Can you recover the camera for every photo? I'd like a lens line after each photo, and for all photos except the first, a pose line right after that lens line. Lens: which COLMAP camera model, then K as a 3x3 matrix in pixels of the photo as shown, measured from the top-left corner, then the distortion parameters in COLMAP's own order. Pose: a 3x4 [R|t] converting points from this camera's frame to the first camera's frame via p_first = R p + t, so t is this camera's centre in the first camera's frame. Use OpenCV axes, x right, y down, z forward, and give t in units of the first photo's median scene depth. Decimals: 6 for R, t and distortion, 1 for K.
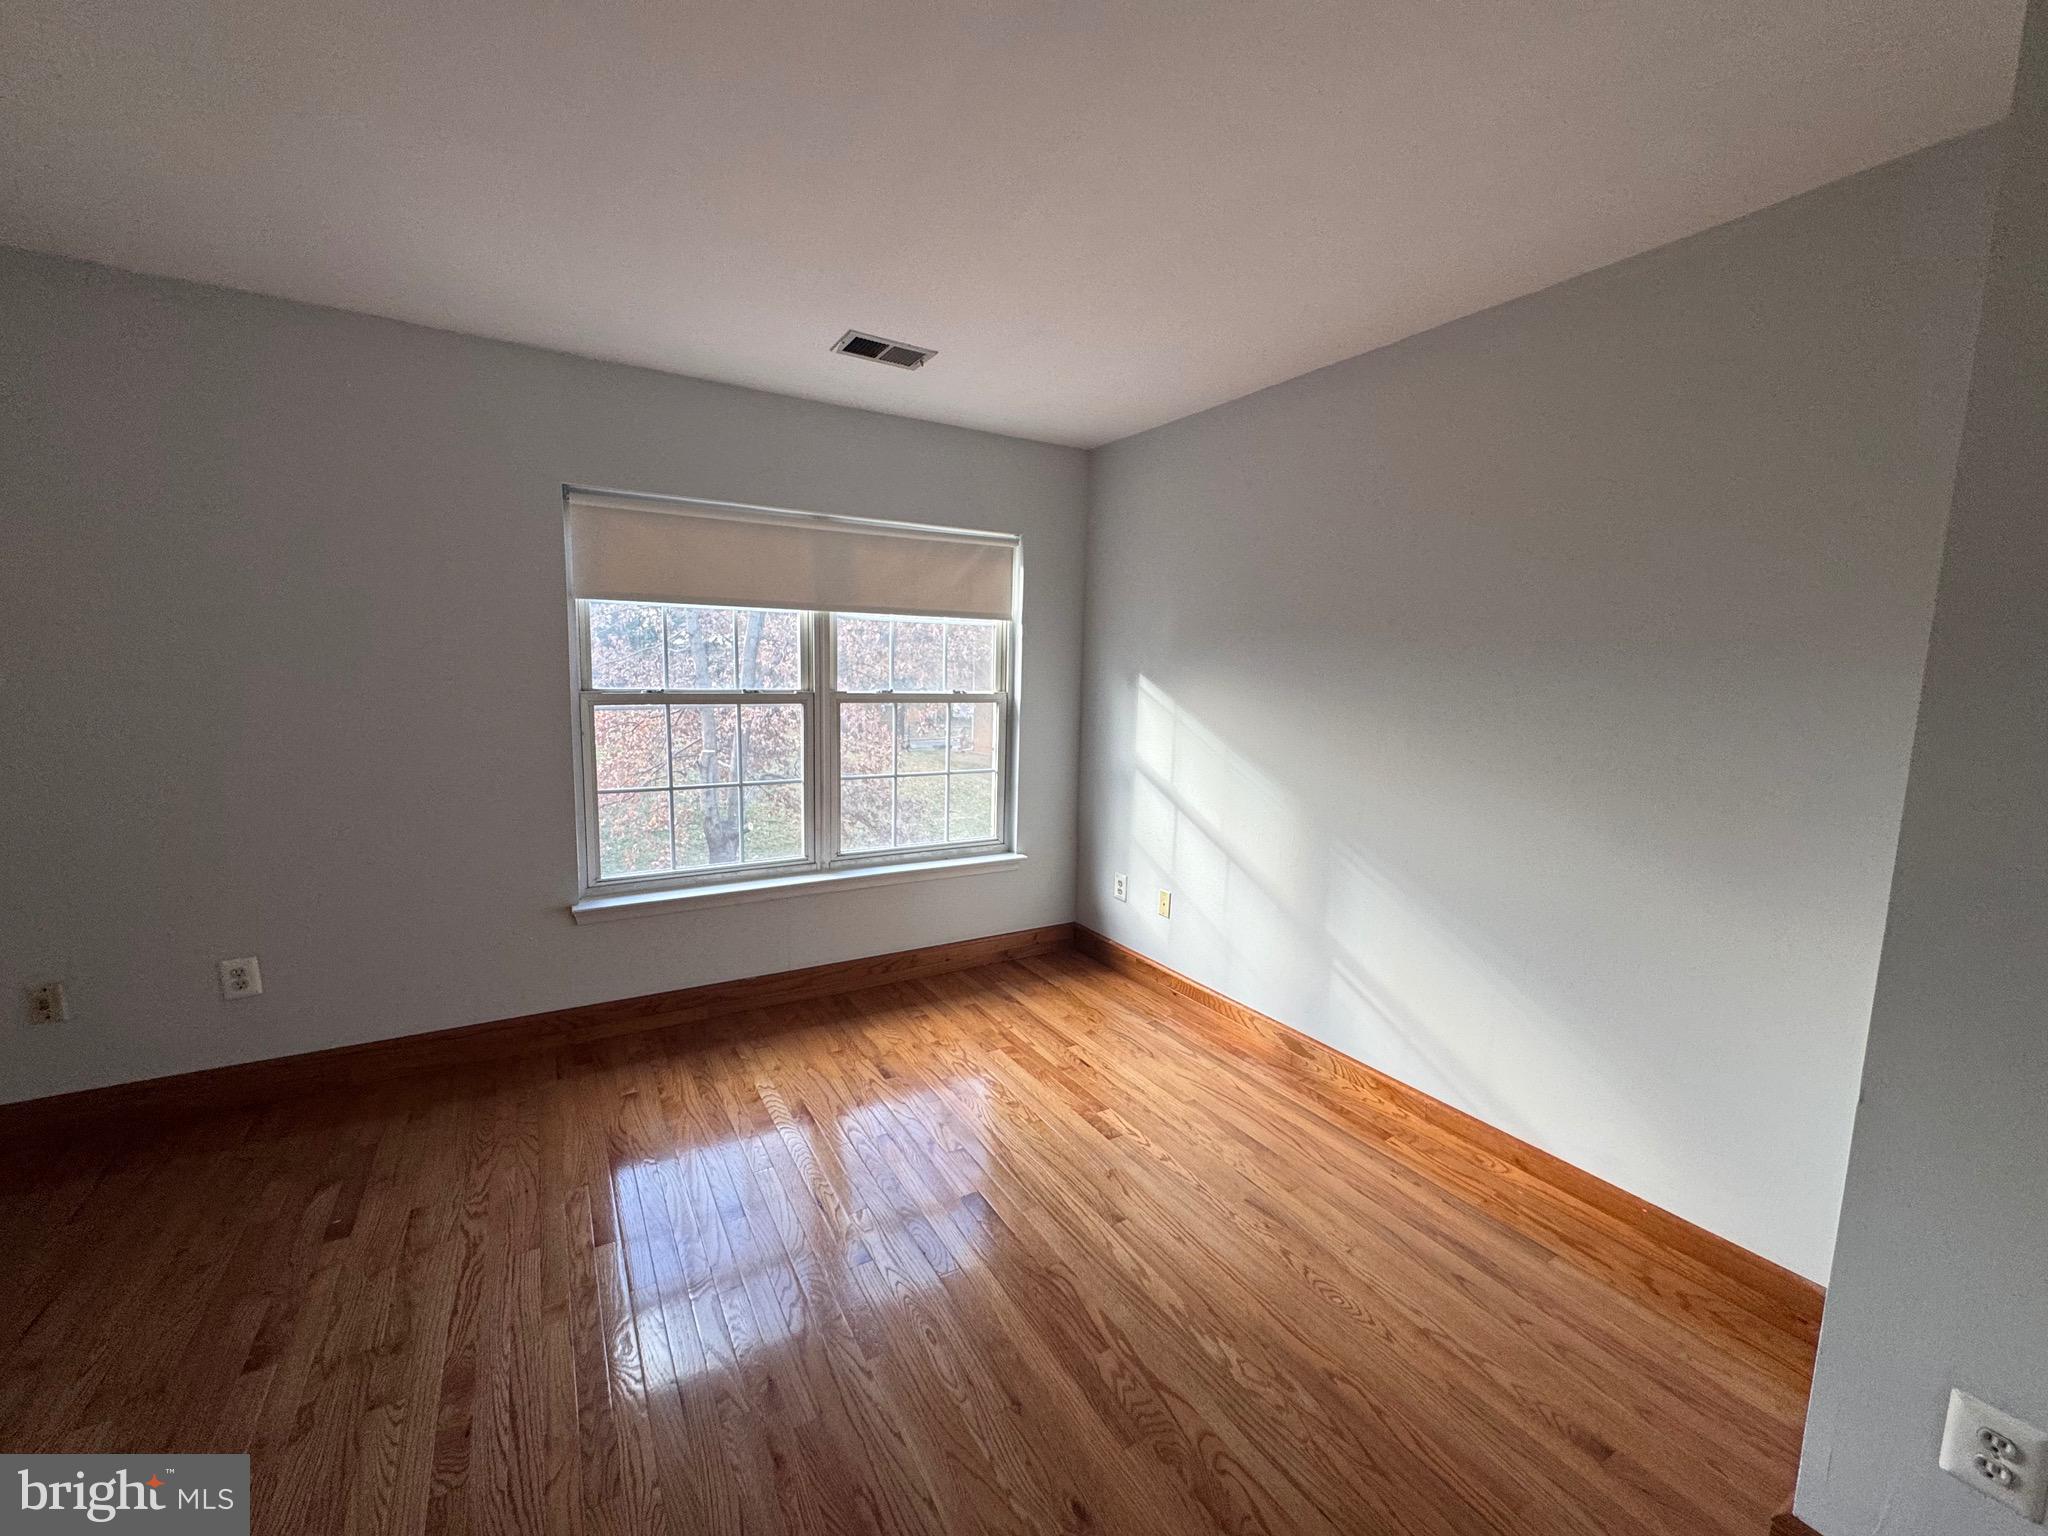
lens RADIAL K [[812.8, 0, 1020.2], [0, 812.8, 765.4], [0, 0, 1]] dist [-0.004781, 0.000087]
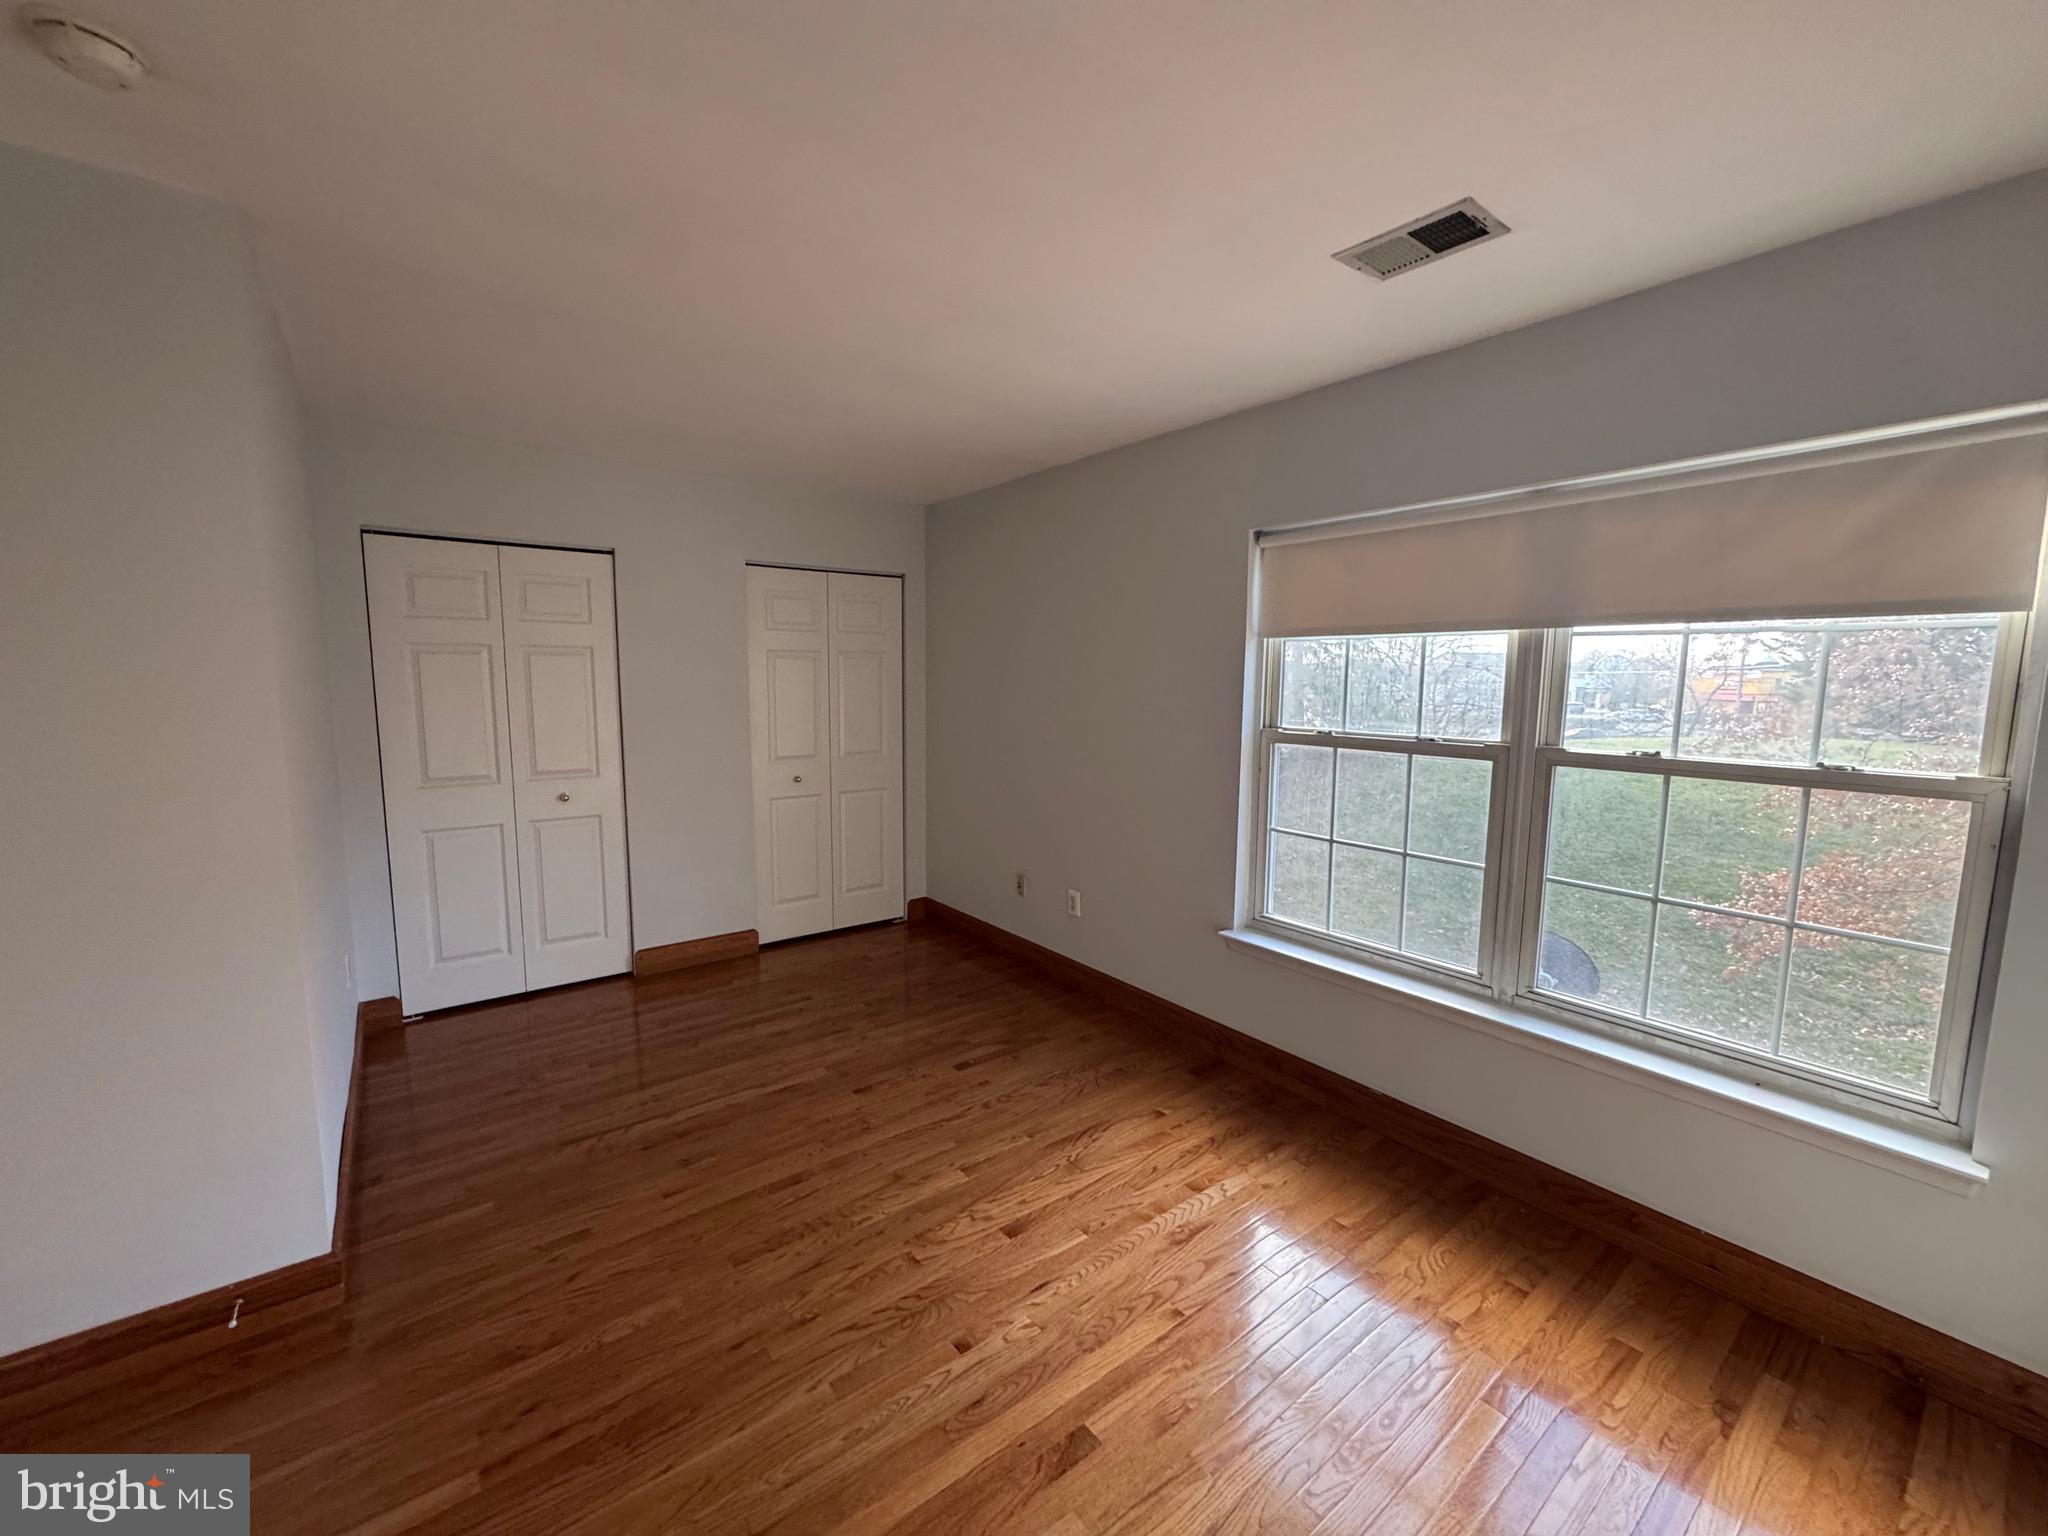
lens RADIAL K [[812.8, 0, 1020.2], [0, 812.8, 765.4], [0, 0, 1]] dist [-0.004781, 0.000087]
pose [[0.118739, 0.092371, -0.988619, 0.400724], [-0.127228, 0.988871, 0.077114, -0.077153], [0.984741, 0.116624, 0.129170, 0.518737]]
